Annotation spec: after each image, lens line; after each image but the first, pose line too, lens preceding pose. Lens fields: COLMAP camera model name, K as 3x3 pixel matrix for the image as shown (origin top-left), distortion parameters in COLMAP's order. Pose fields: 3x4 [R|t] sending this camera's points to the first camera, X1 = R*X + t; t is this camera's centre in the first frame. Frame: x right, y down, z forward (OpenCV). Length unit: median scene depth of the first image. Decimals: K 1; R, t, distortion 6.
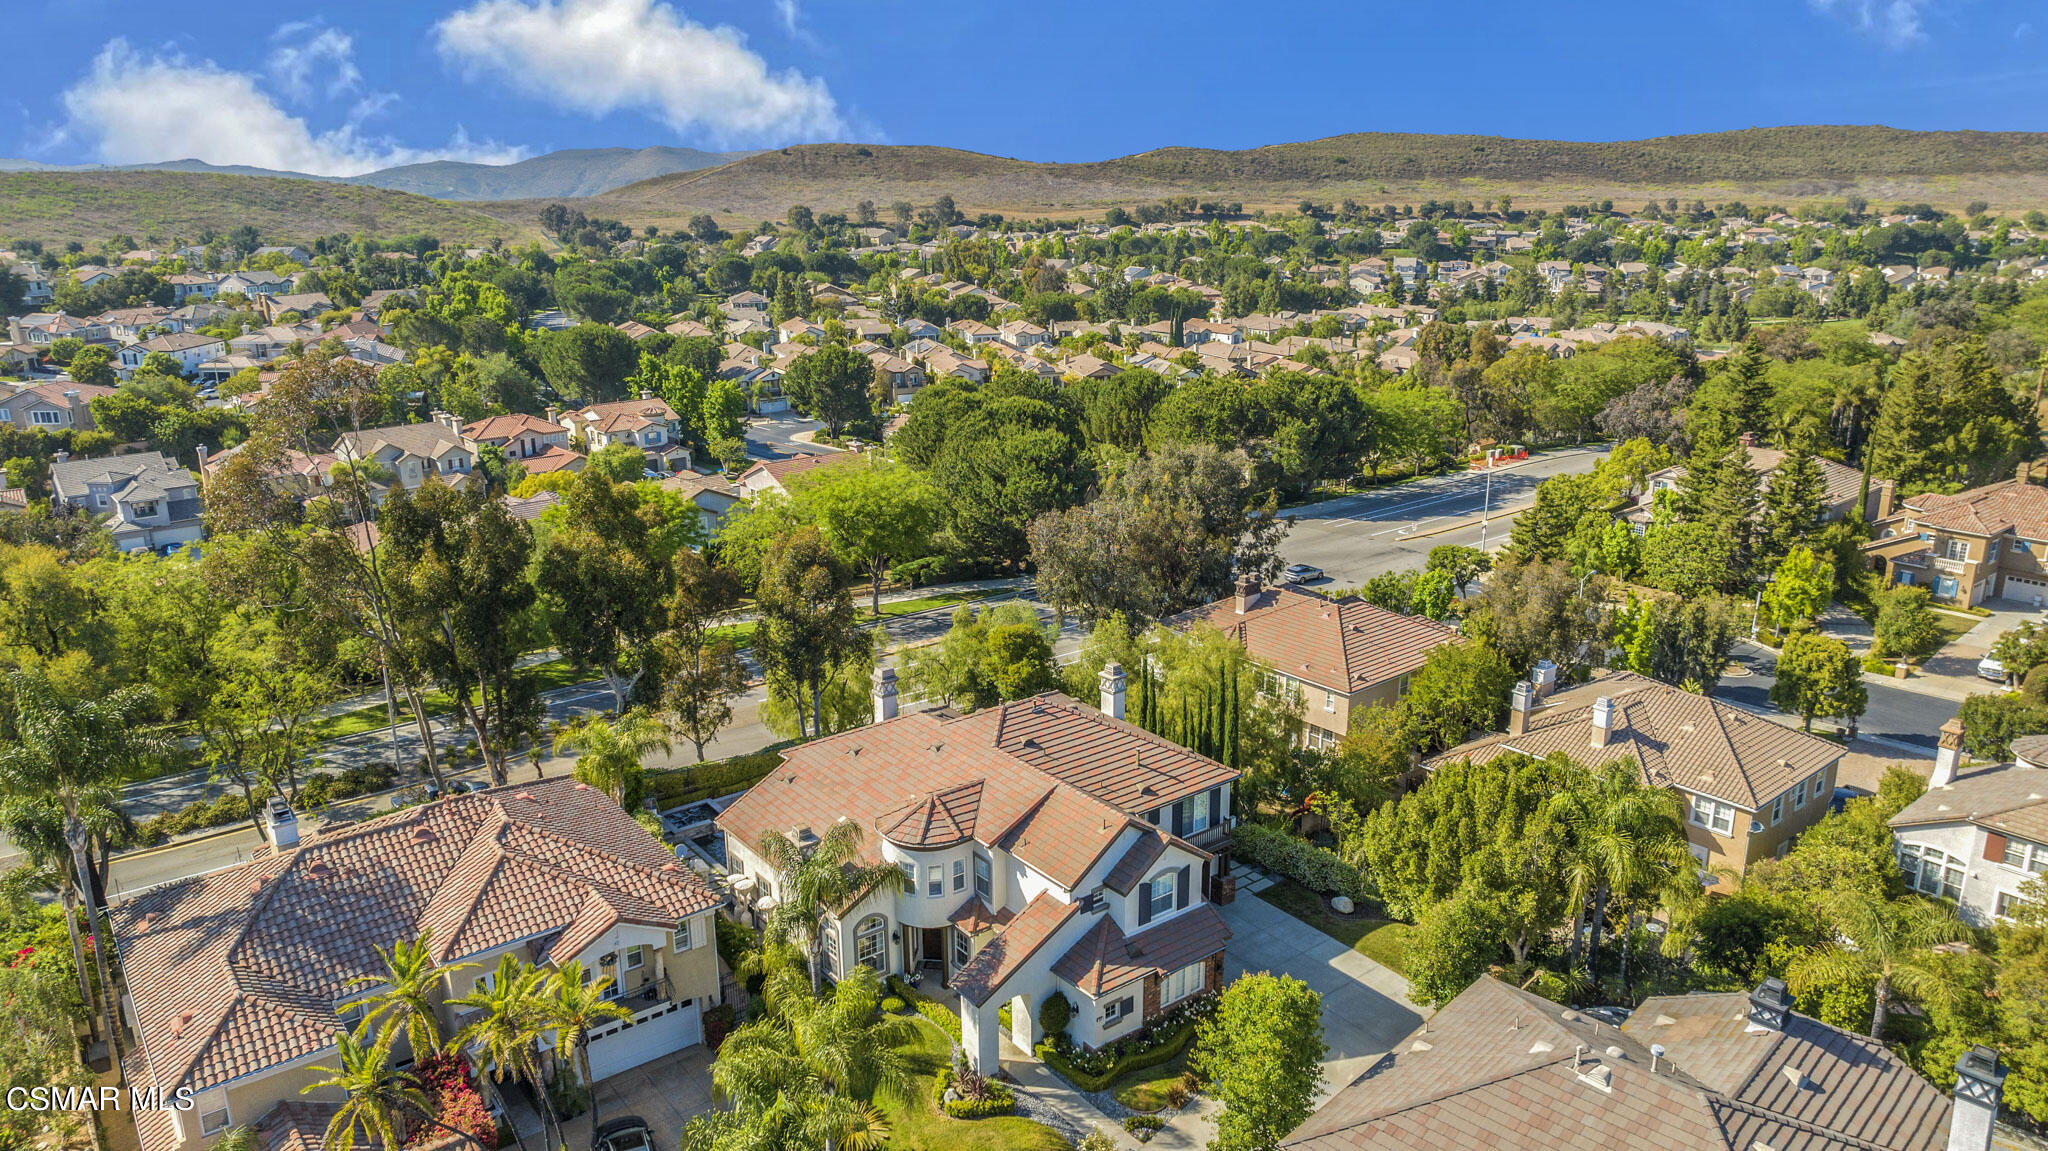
lens RADIAL K [[1439.7, 0, 1022.2], [0, 1439.7, 562.4], [0, 0, 1]] dist [-0.011075, 0.001890]
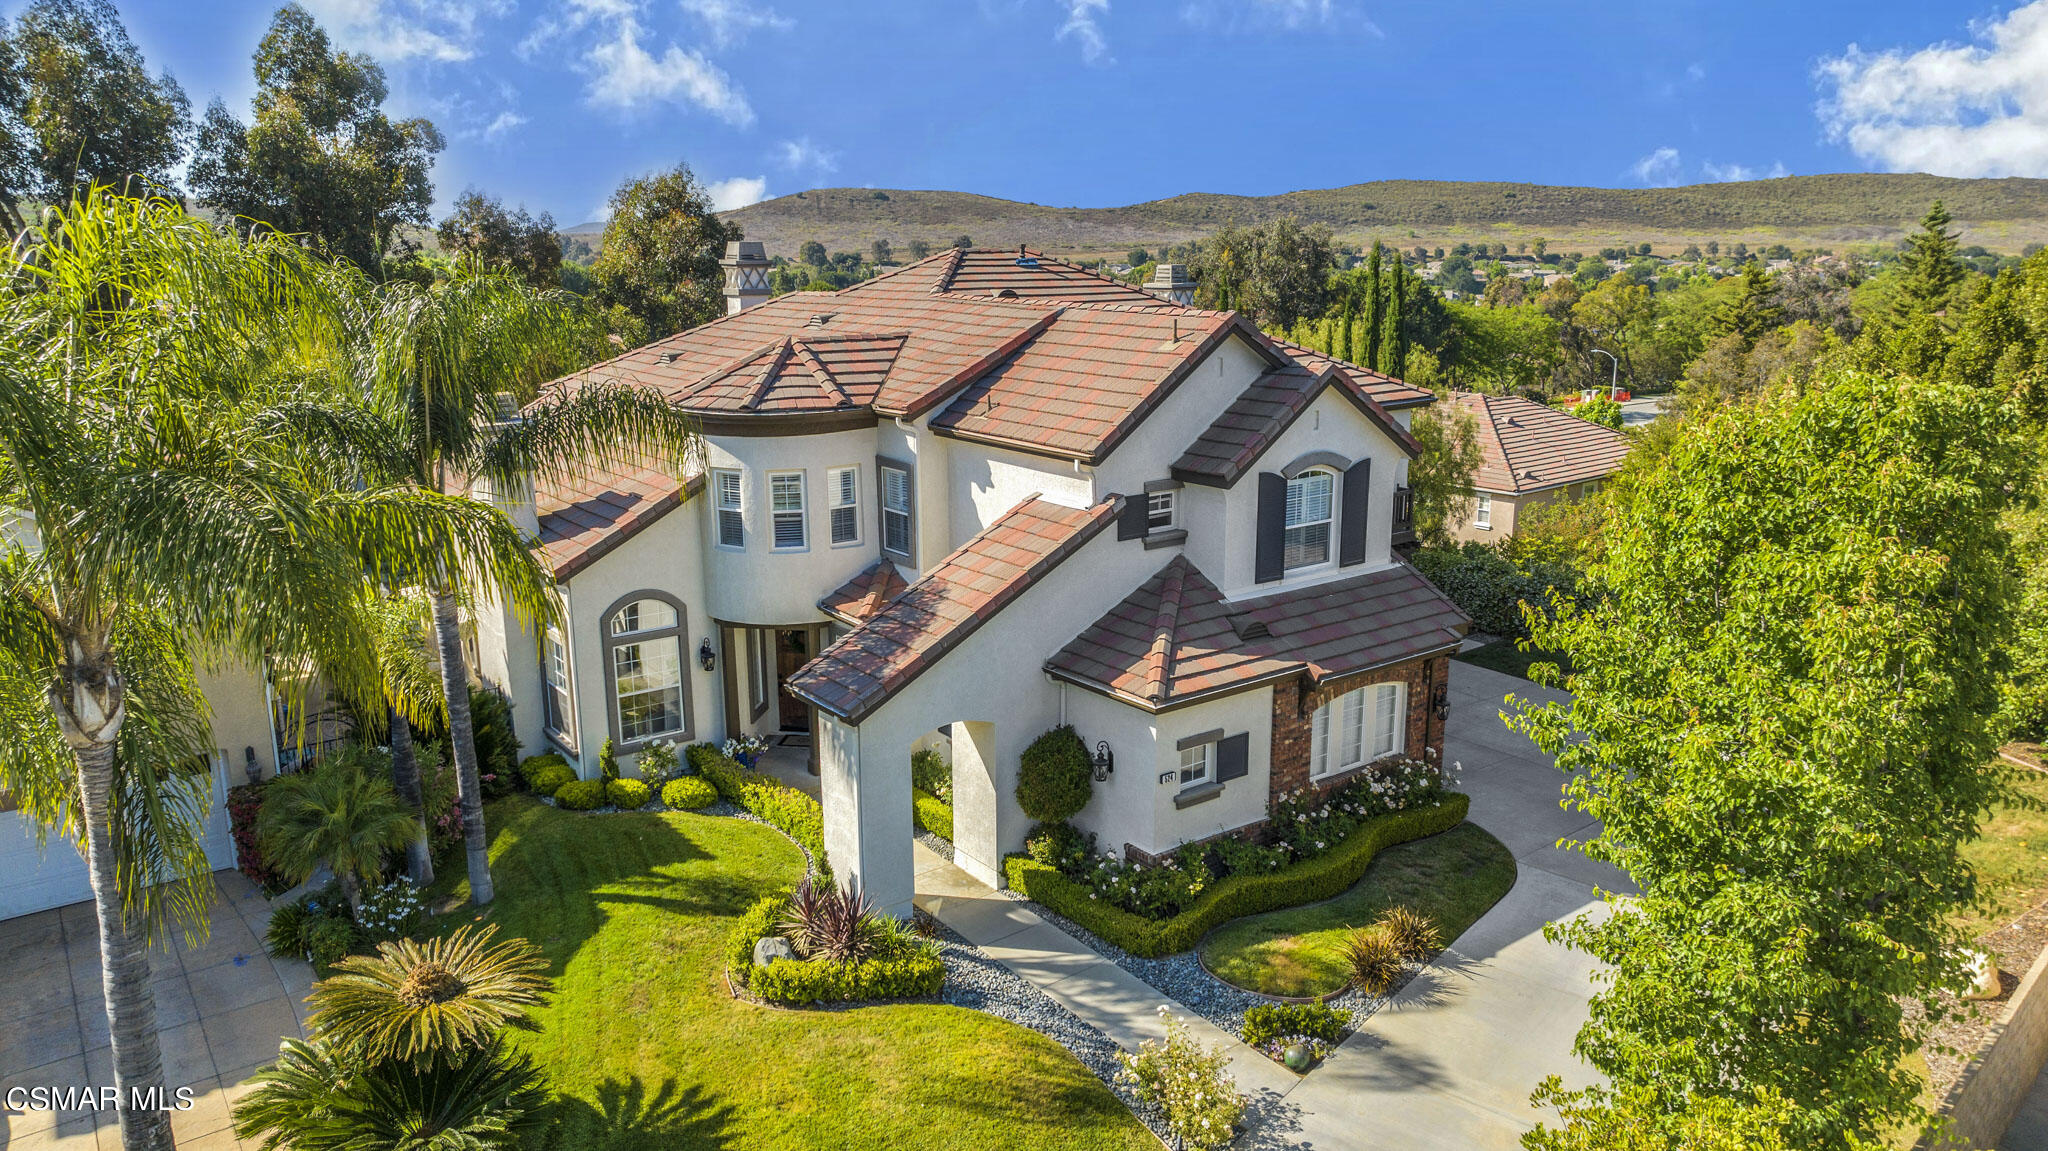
lens RADIAL K [[1439.7, 0, 1022.2], [0, 1439.7, 562.4], [0, 0, 1]] dist [-0.011075, 0.001890]
pose [[0.999893, 0.004607, -0.013857, 0.018330], [-0.005354, 0.998508, -0.054341, 0.266840], [0.013586, 0.054409, 0.998426, 0.572624]]
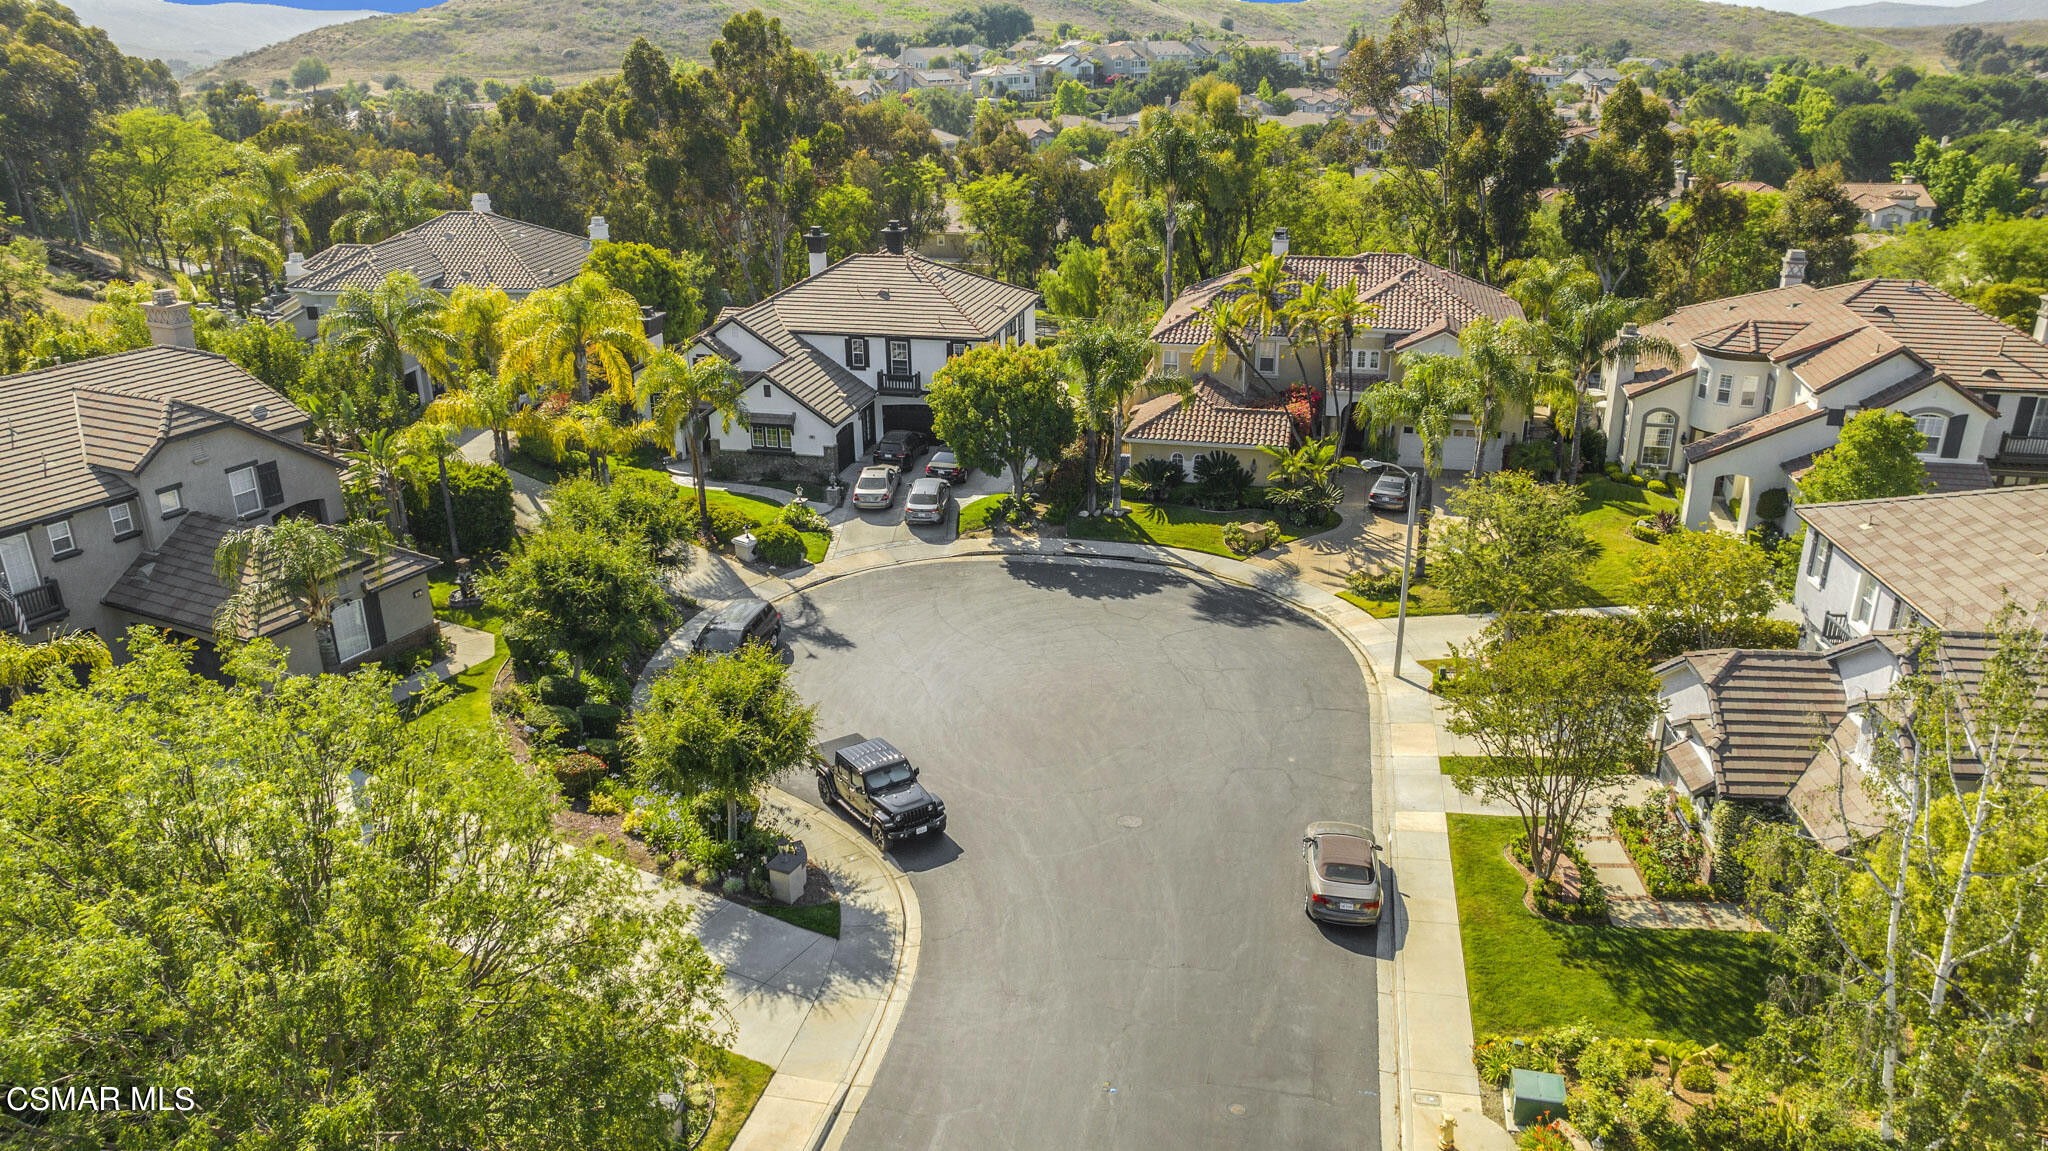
lens RADIAL K [[1439.7, 0, 1022.2], [0, 1439.7, 562.4], [0, 0, 1]] dist [-0.011075, 0.001890]
pose [[0.631521, 0.282972, -0.721879, 0.456335], [-0.212585, 0.958539, 0.189766, 0.261195], [0.745647, 0.033620, 0.665493, -0.164710]]
